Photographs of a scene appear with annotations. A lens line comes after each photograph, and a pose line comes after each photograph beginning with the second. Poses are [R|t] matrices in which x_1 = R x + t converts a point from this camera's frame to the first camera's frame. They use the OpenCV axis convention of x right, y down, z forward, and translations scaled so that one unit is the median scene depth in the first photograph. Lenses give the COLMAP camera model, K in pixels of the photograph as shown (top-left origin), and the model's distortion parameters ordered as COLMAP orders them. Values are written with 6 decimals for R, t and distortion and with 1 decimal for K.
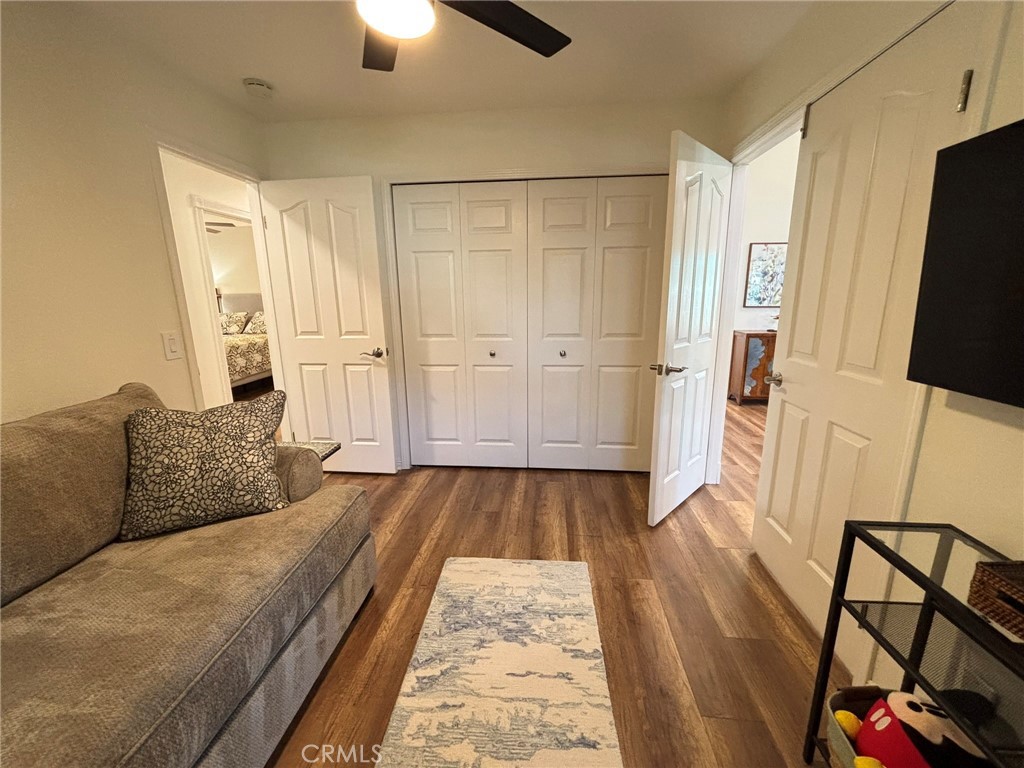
lens RADIAL K [[410.9, 0, 512.0], [0, 410.9, 384.0], [0, 0, 1]] dist [0.003587, -0.000274]
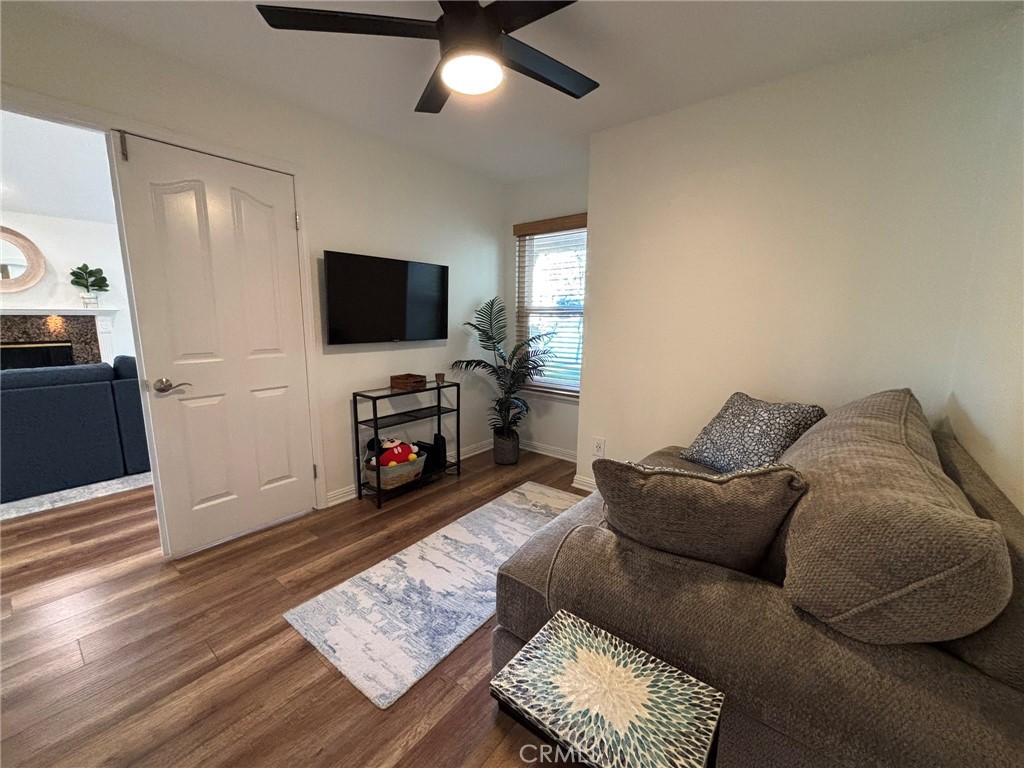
lens RADIAL K [[410.9, 0, 512.0], [0, 410.9, 384.0], [0, 0, 1]] dist [0.003587, -0.000274]
pose [[-0.827948, -0.088484, 0.553781, -0.793904], [0.125115, 0.933442, 0.336204, -0.299224], [-0.546670, 0.347646, -0.761770, 1.511329]]
